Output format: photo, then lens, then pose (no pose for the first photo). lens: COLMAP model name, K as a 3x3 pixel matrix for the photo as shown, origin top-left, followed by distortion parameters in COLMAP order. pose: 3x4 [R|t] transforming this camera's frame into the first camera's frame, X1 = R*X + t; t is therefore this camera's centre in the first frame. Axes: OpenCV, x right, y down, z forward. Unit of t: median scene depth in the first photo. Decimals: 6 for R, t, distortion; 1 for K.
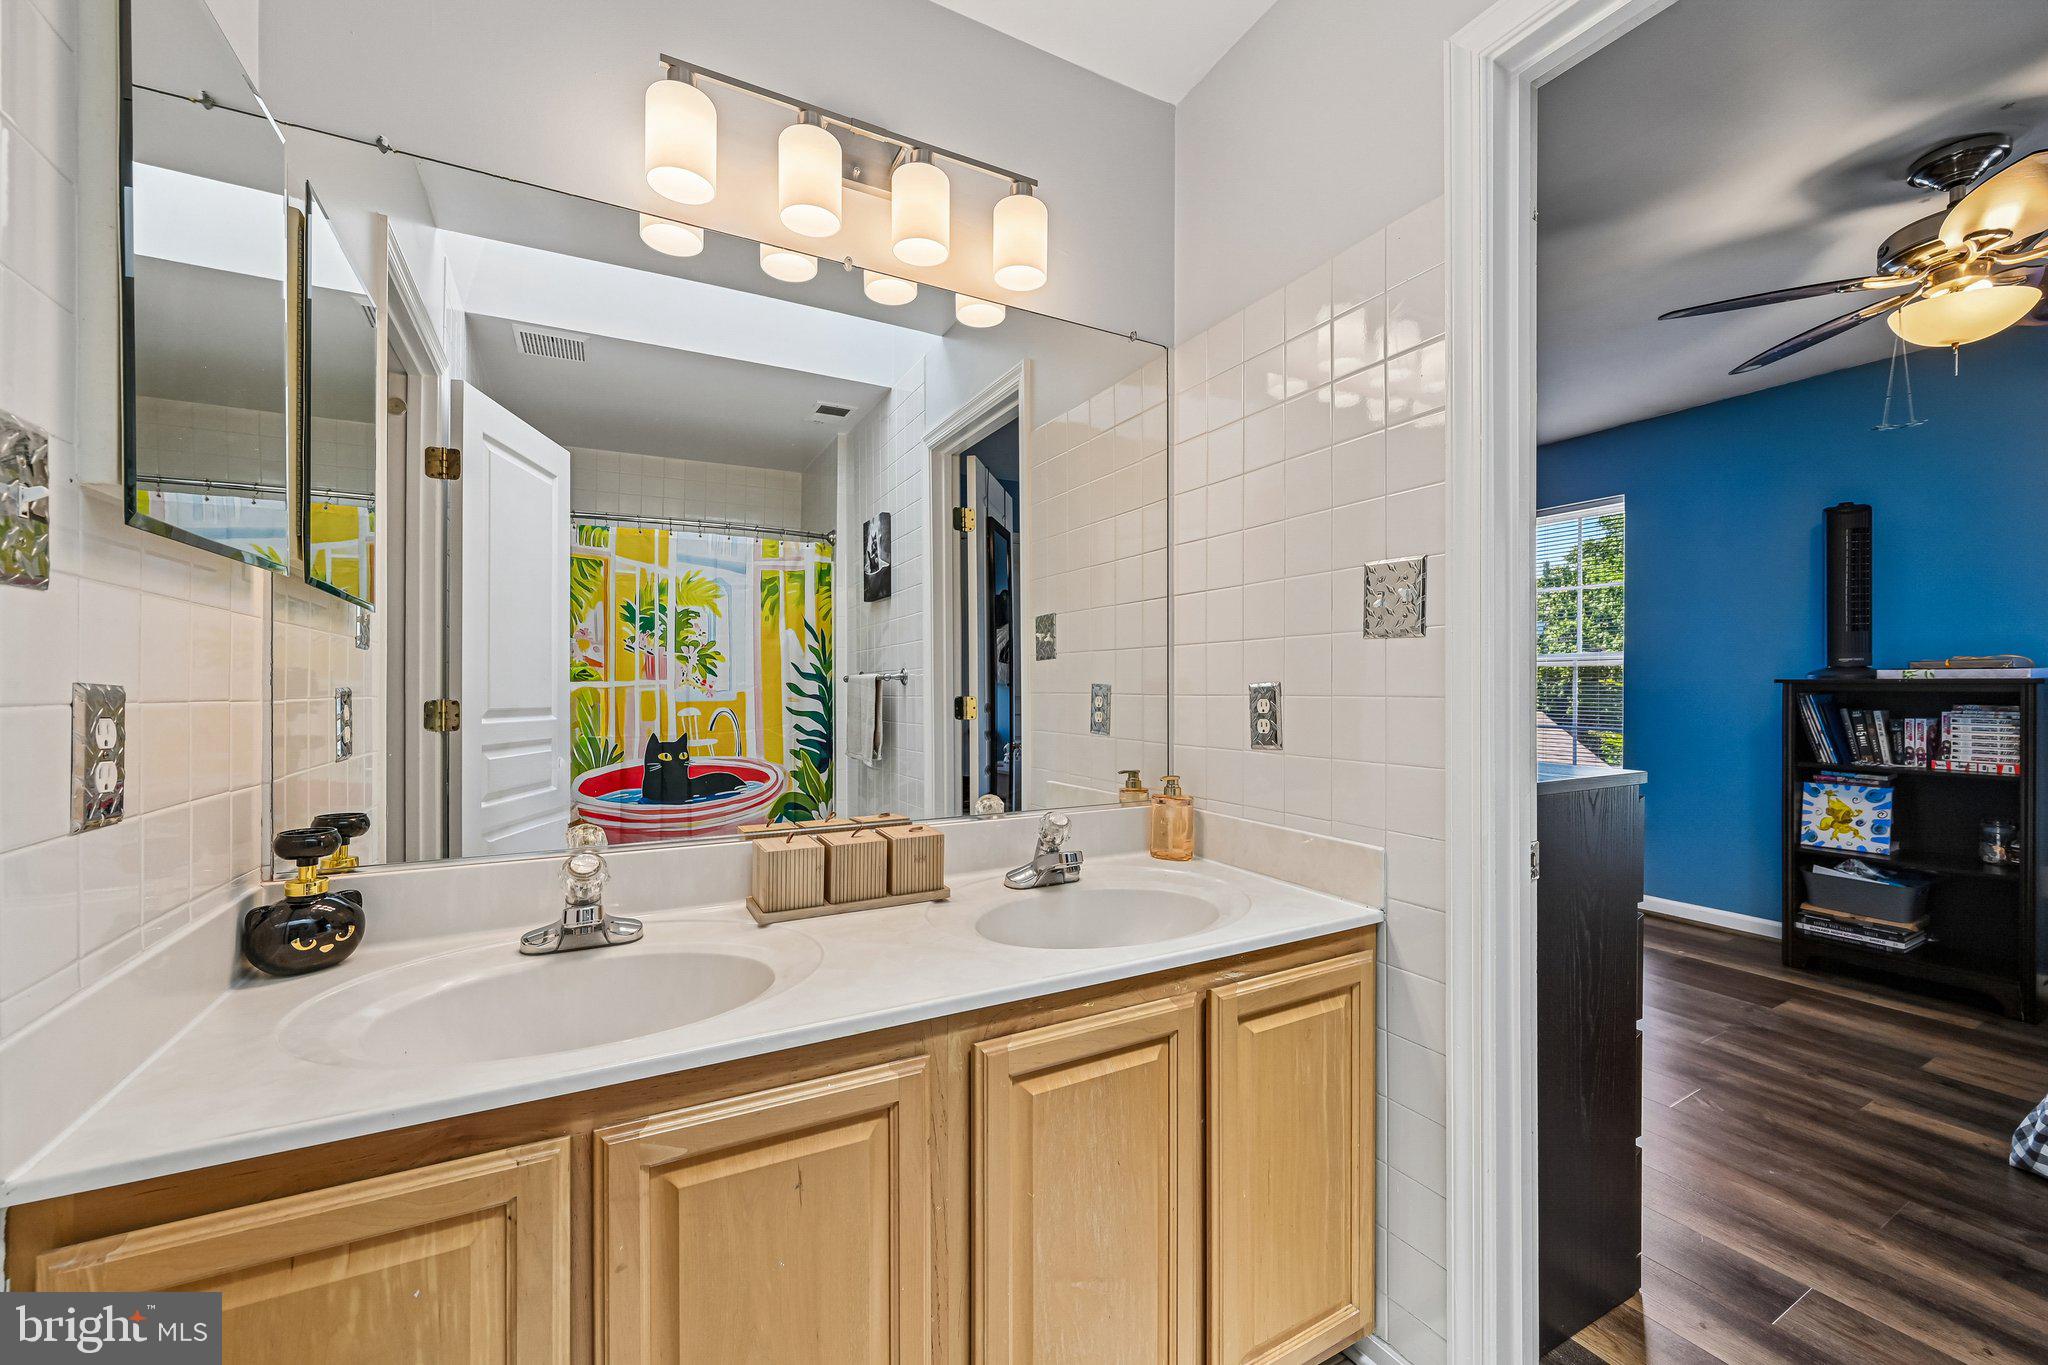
lens RADIAL K [[806.2, 0, 1037.4], [0, 806.2, 684.6], [0, 0, 1]] dist [-0.003392, 0.000602]
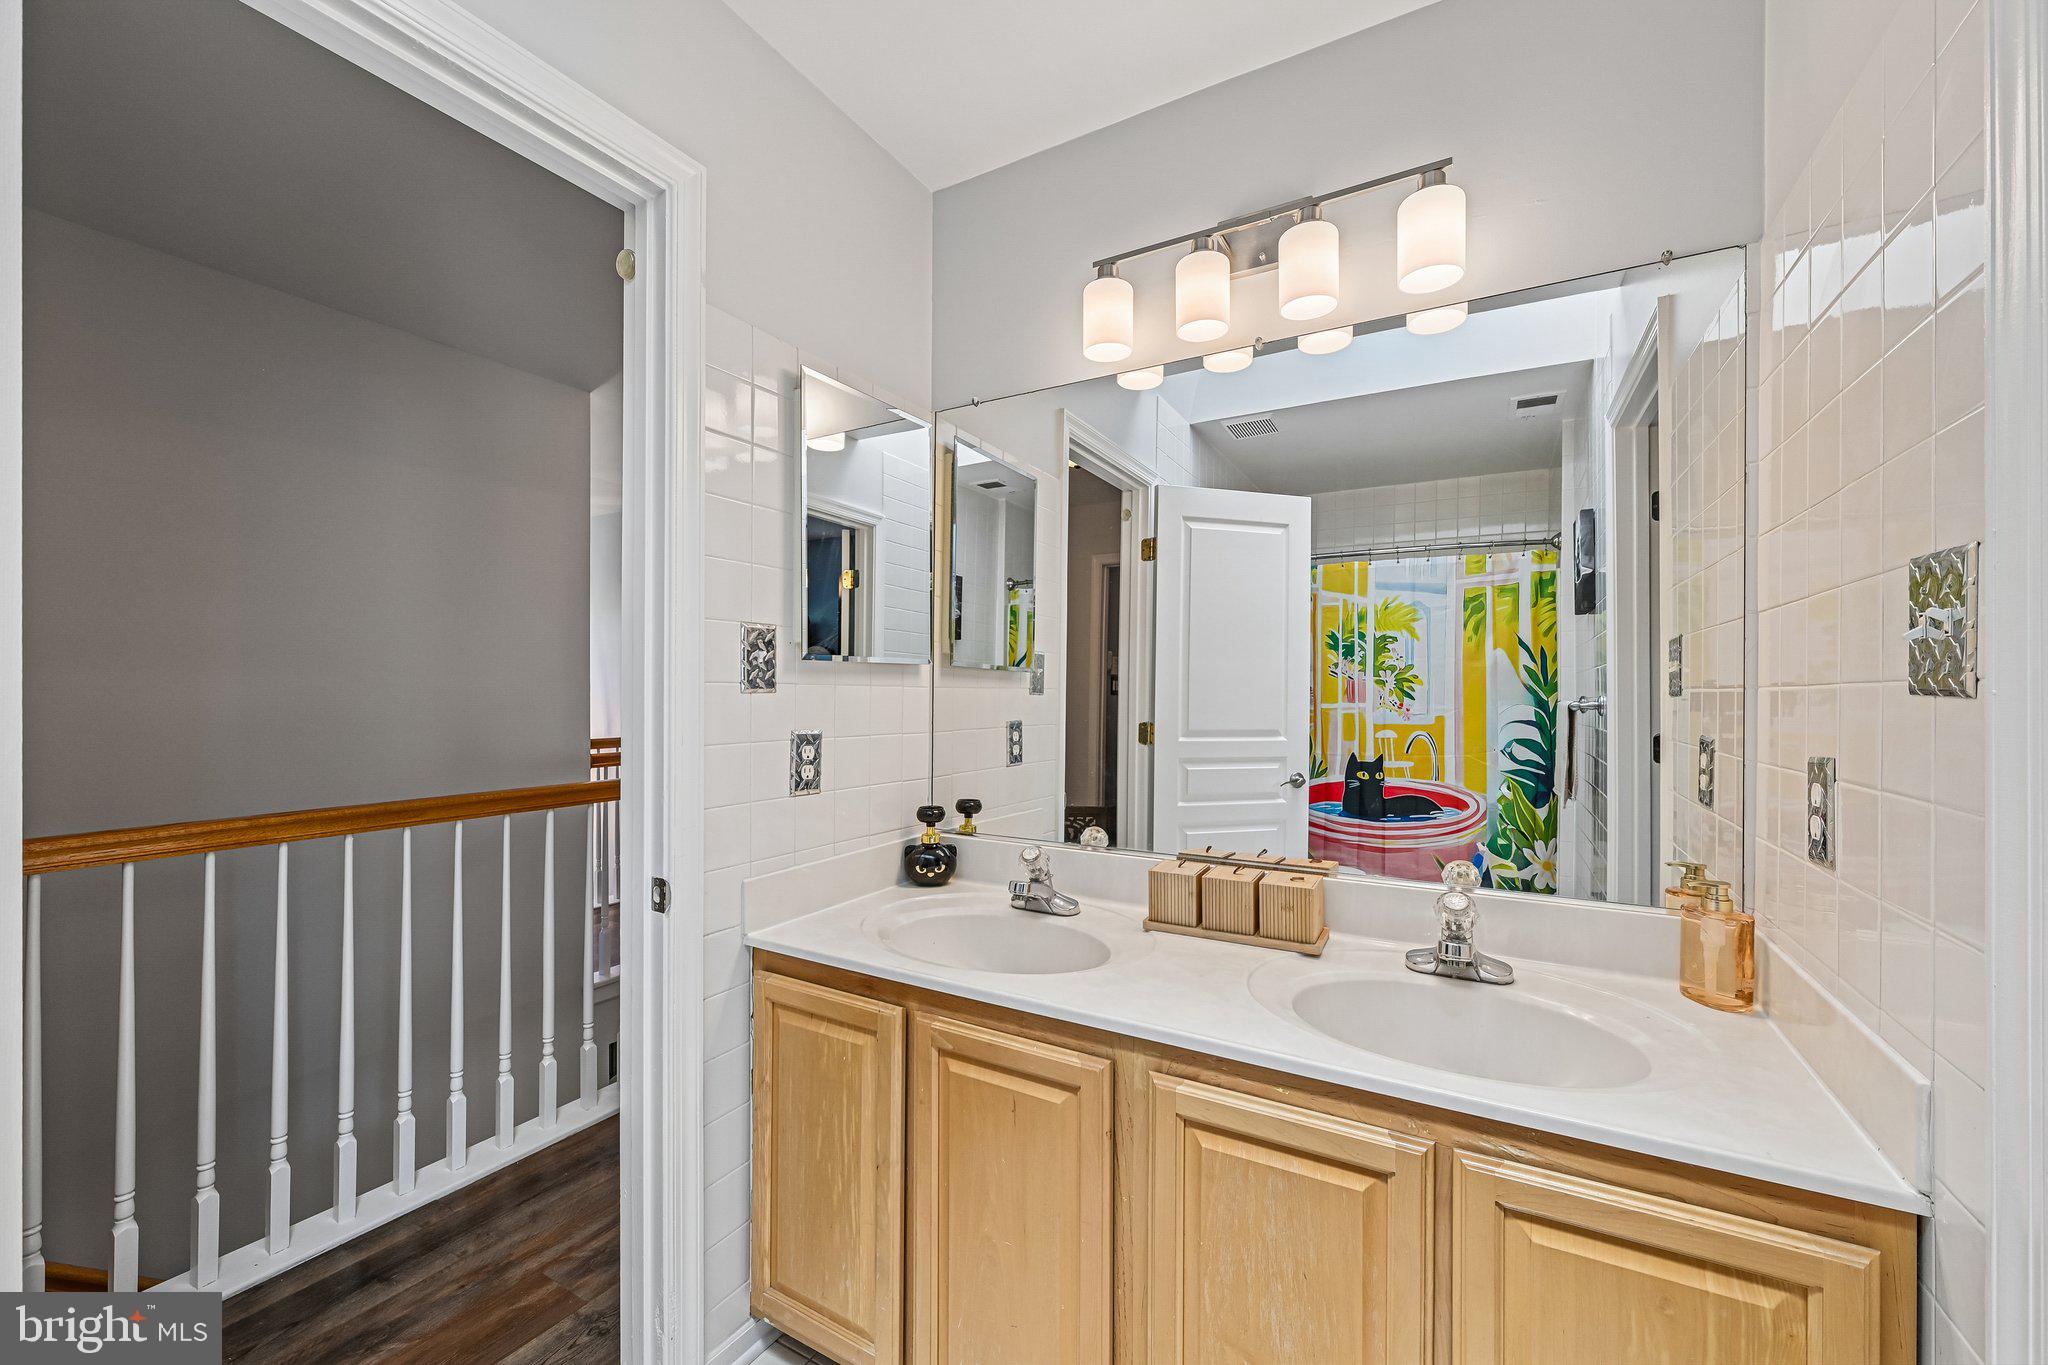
lens RADIAL K [[806.2, 0, 1038.4], [0, 806.2, 683.8], [0, 0, 1]] dist [-0.003392, 0.000602]
pose [[0.526783, -0.003317, -0.849994, 0.594346], [-0.002213, 0.999984, -0.005274, -0.066934], [0.849997, 0.004659, 0.526767, 0.201414]]
